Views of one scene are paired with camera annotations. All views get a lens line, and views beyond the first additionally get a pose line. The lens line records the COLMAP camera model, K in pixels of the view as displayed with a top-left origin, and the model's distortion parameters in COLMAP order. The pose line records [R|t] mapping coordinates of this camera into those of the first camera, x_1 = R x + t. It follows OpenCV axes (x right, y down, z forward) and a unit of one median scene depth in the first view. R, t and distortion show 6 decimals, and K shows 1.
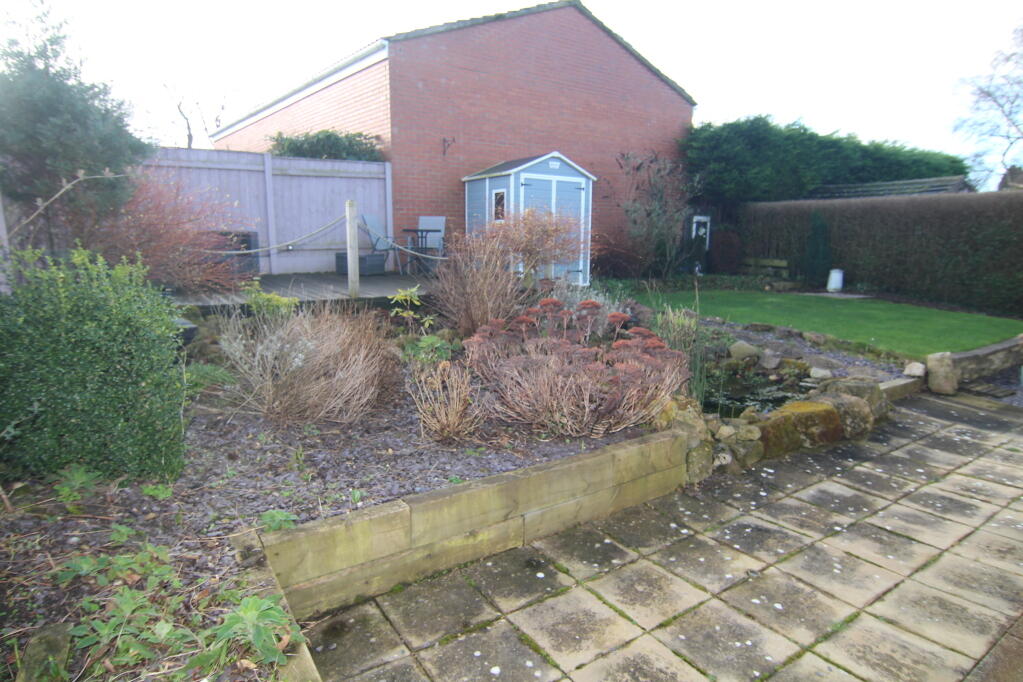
lens RADIAL K [[583.5, 0, 512.4], [0, 583.5, 335.1], [0, 0, 1]] dist [-0.003226, -0.002081]
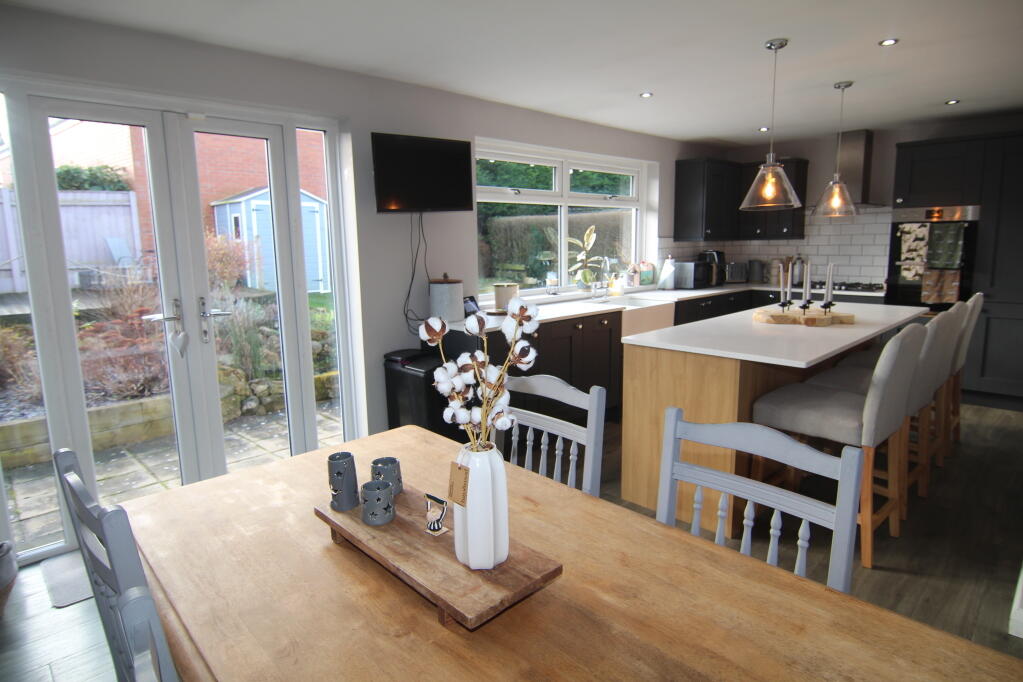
lens RADIAL K [[583.5, 0, 507.6], [0, 583.5, 336.3], [0, 0, 1]] dist [-0.003226, -0.002081]
pose [[0.983478, -0.045738, 0.175154, 0.300369], [0.045796, 0.998944, 0.003713, 0.019826], [-0.175139, 0.004369, 0.984534, -0.261599]]
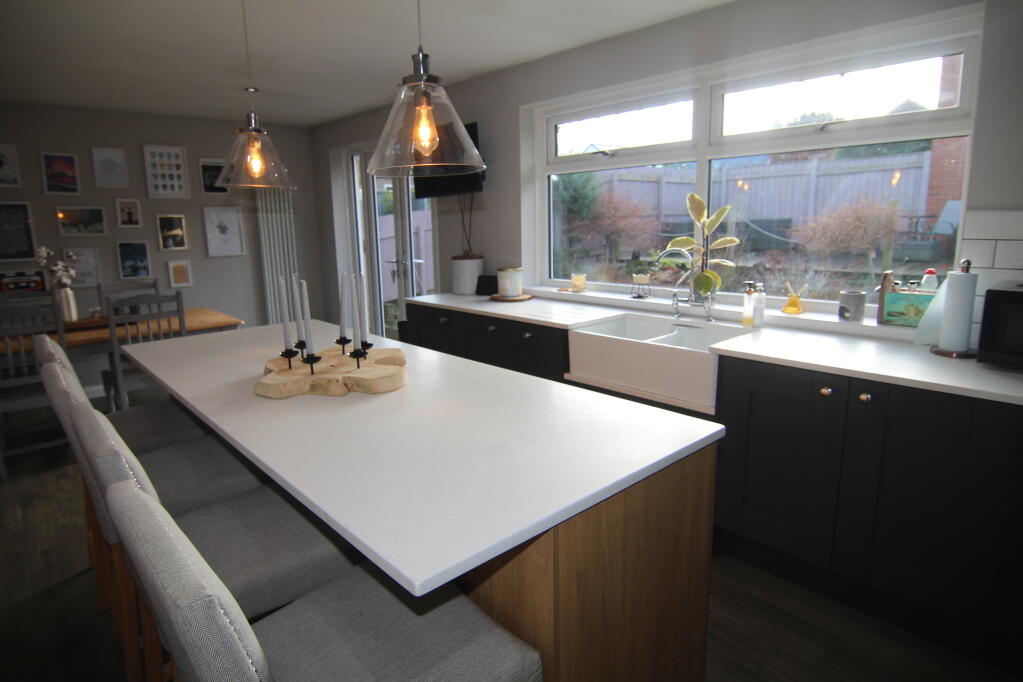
lens RADIAL K [[583.5, 0, 509.3], [0, 583.5, 338.8], [0, 0, 1]] dist [-0.003226, -0.002081]
pose [[0.160996, 0.193533, -0.967794, 0.758959], [-0.141279, 0.975006, 0.171473, -0.034620], [0.976791, 0.109123, 0.184315, 0.089521]]
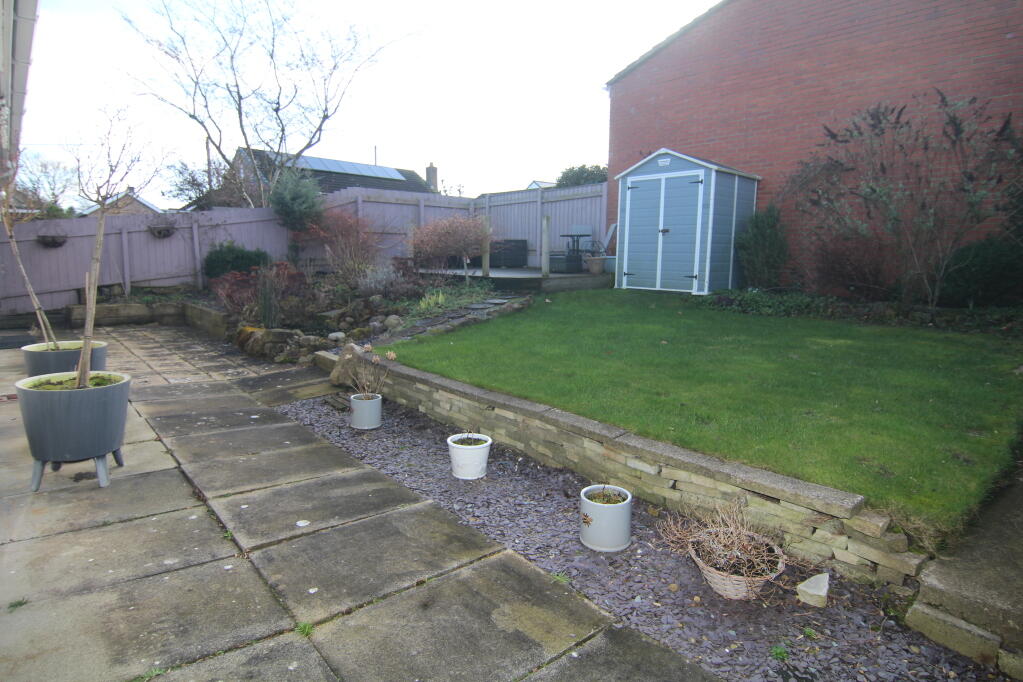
lens RADIAL K [[583.5, 0, 513.0], [0, 583.5, 345.5], [0, 0, 1]] dist [-0.003226, -0.002081]
pose [[0.134543, 0.149223, -0.979607, 1.021410], [-0.172705, 0.976996, 0.125105, -0.077307], [0.975741, 0.152351, 0.157220, 0.663515]]
